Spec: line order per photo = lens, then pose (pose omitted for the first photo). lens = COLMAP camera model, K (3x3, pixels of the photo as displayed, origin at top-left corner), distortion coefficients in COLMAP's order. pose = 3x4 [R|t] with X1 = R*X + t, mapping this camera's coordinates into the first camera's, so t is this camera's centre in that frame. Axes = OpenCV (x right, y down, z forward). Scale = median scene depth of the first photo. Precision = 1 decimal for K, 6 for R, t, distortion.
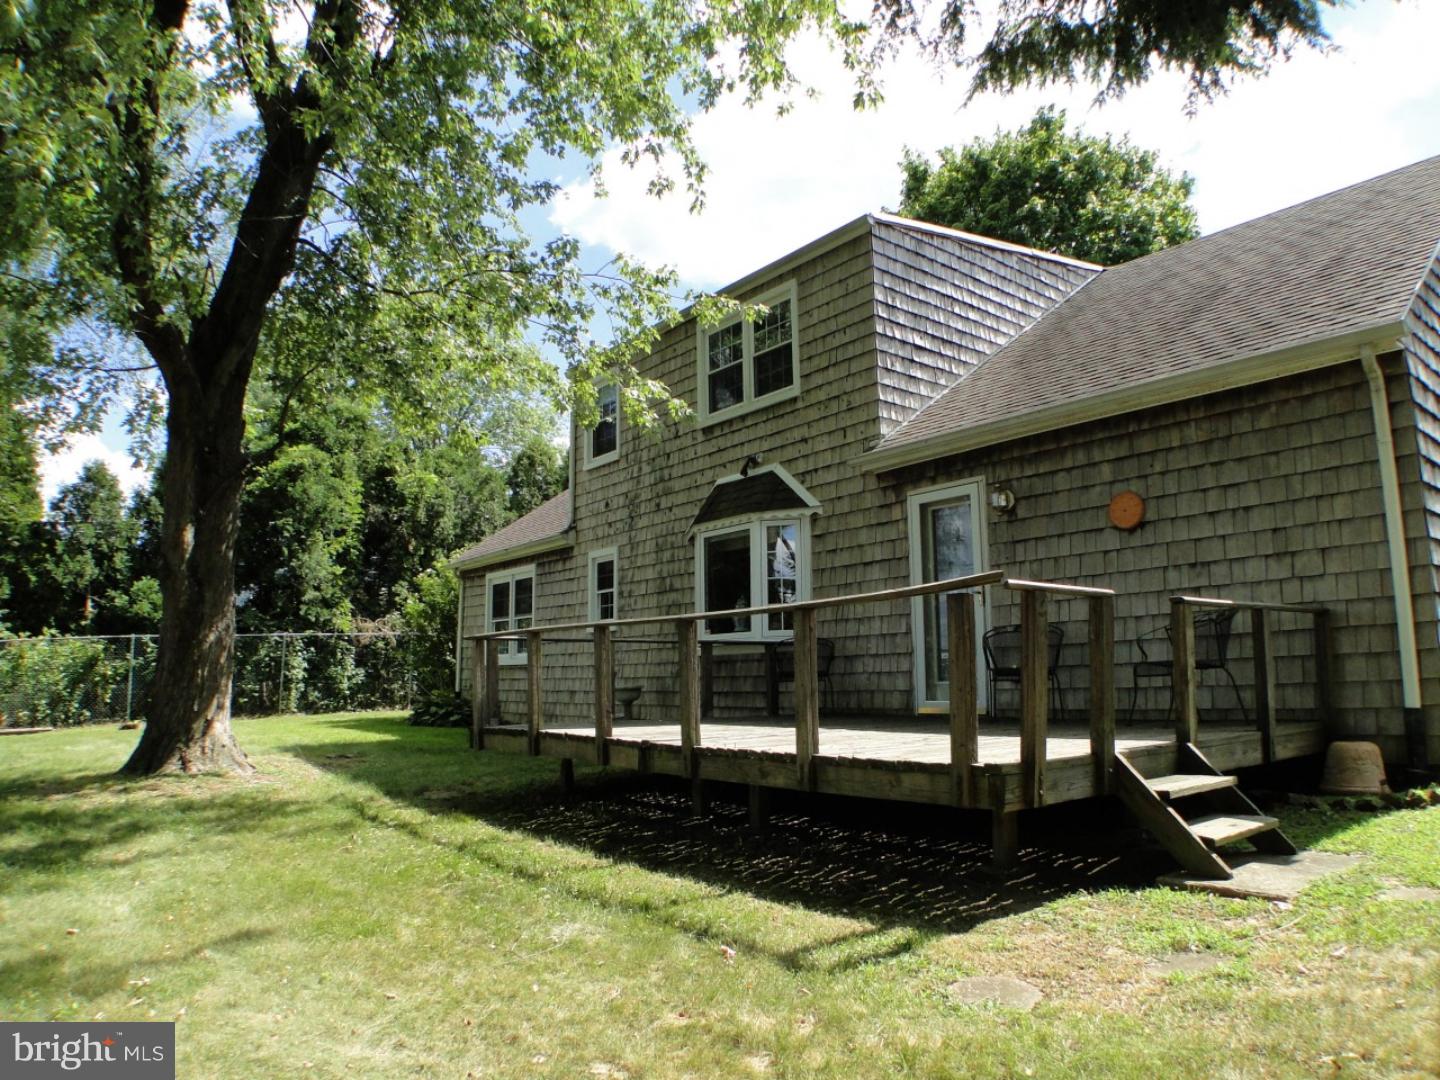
lens RADIAL K [[943.0, 0, 720.0], [0, 943.0, 540.0], [0, 0, 1]] dist [-0.119177, 0.016398]
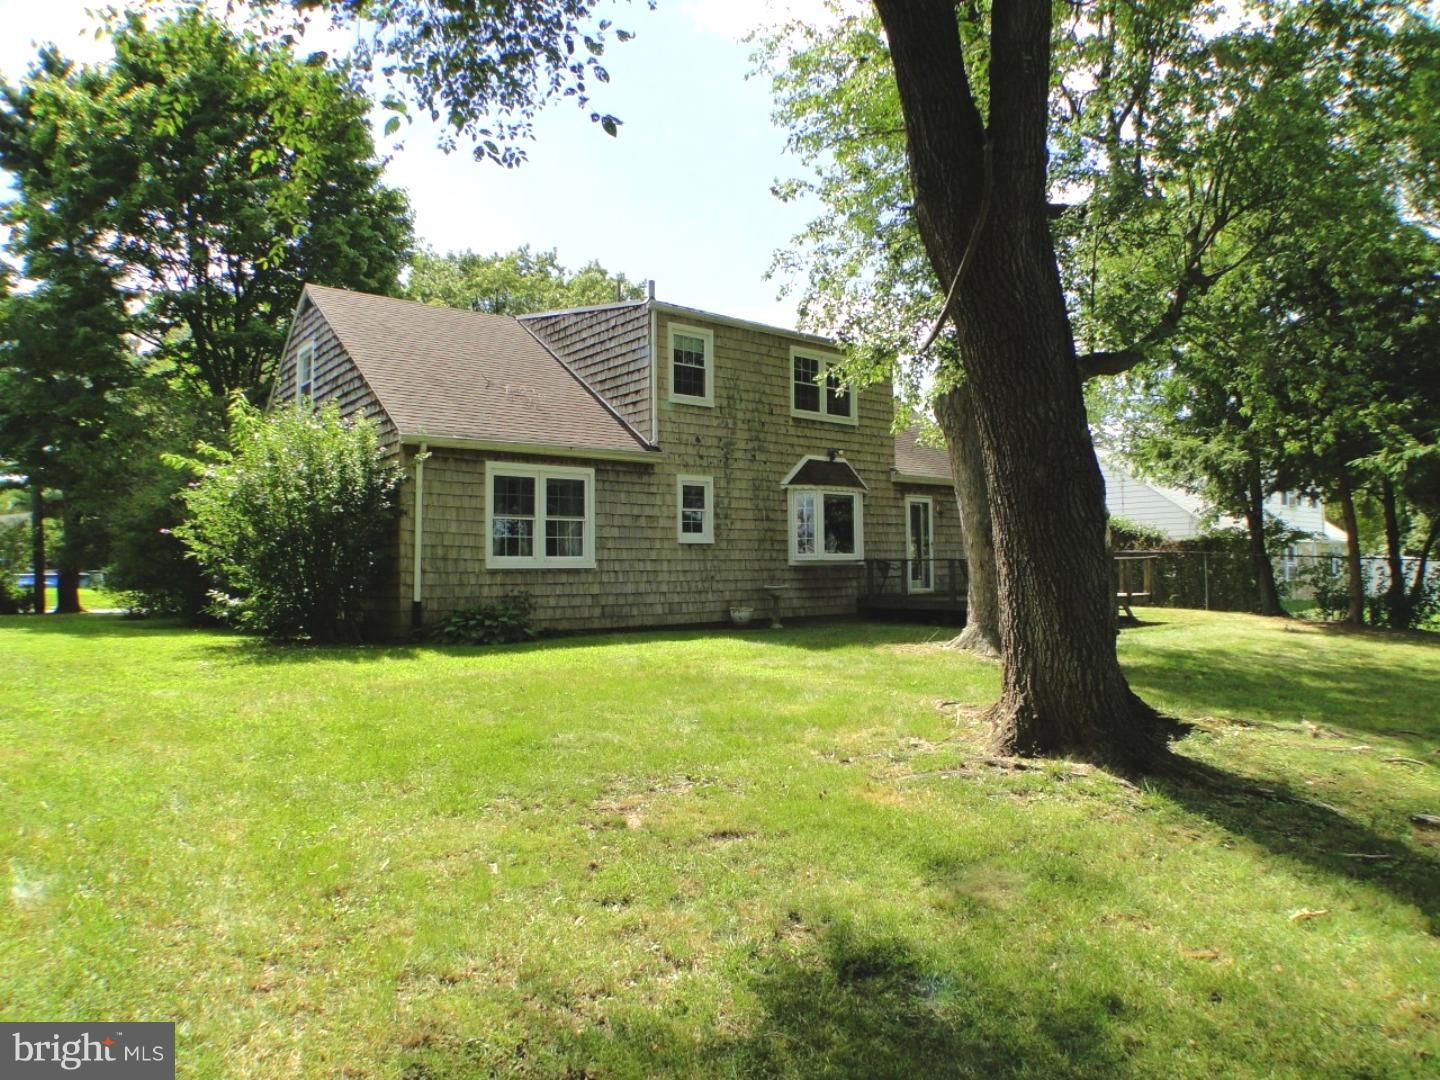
lens RADIAL K [[943.0, 0, 720.0], [0, 943.0, 540.0], [0, 0, 1]] dist [-0.119177, 0.016398]
pose [[-0.029728, 0.055048, 0.998041, -1.724599], [-0.121529, 0.990876, -0.058272, 0.205720], [-0.992143, -0.123023, -0.022767, 1.269075]]
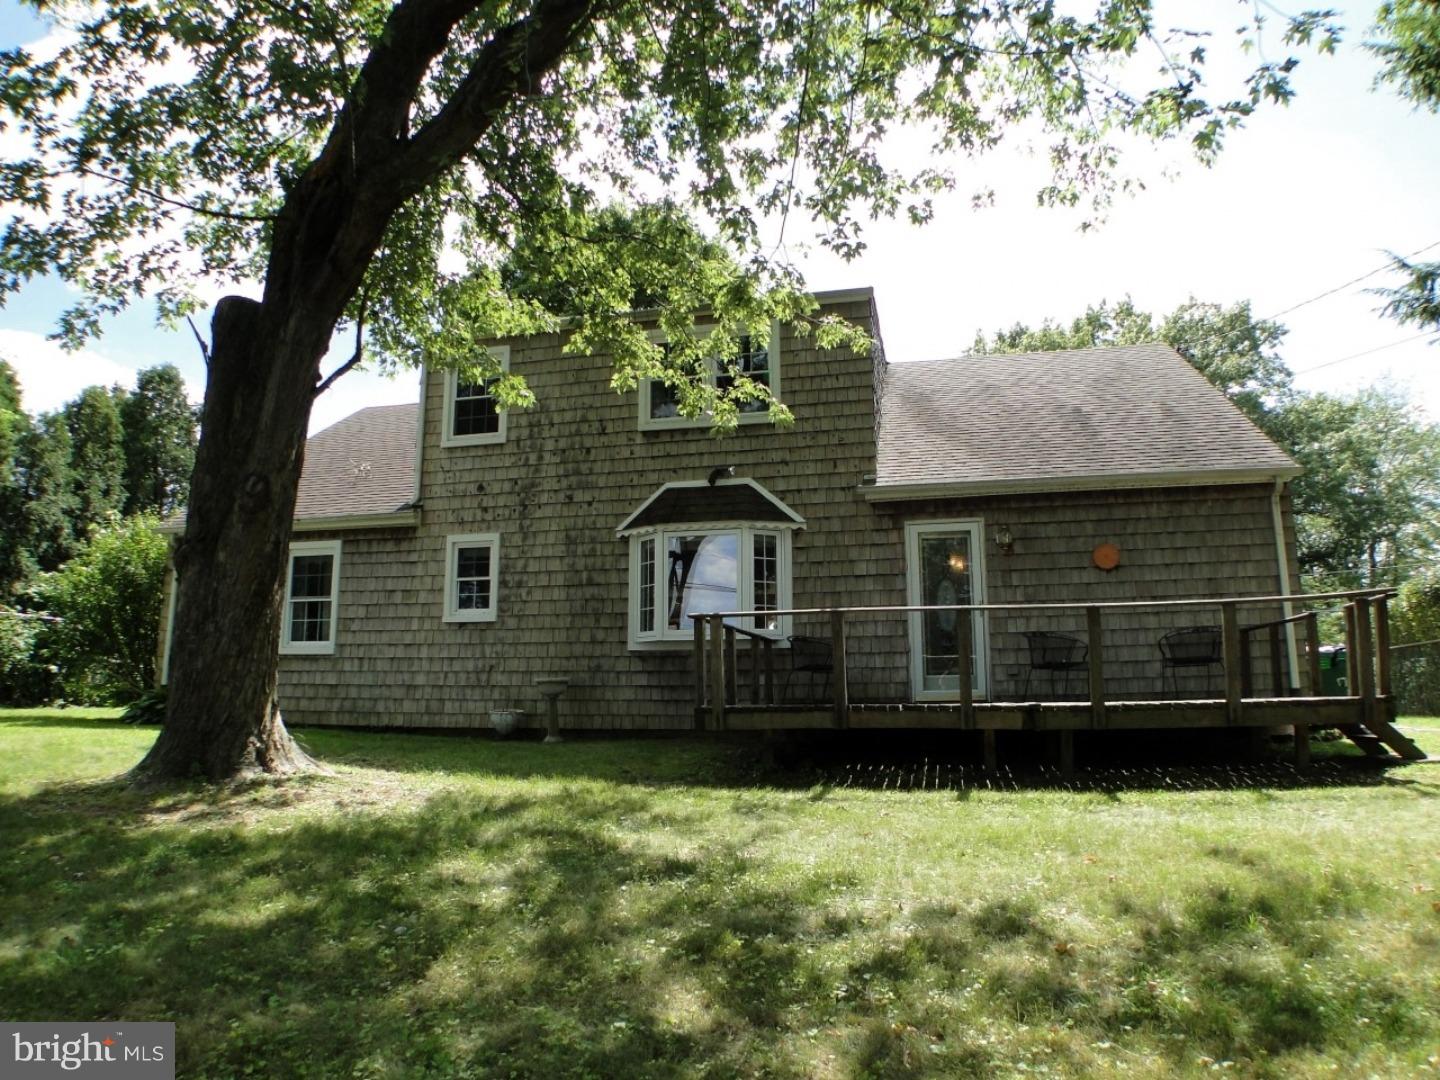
lens RADIAL K [[943.0, 0, 720.0], [0, 943.0, 540.0], [0, 0, 1]] dist [-0.119177, 0.016398]
pose [[0.793741, 0.110463, 0.598141, -0.626331], [-0.096700, 0.993781, -0.055207, 0.055568], [-0.600520, -0.014020, 0.799487, 0.137552]]
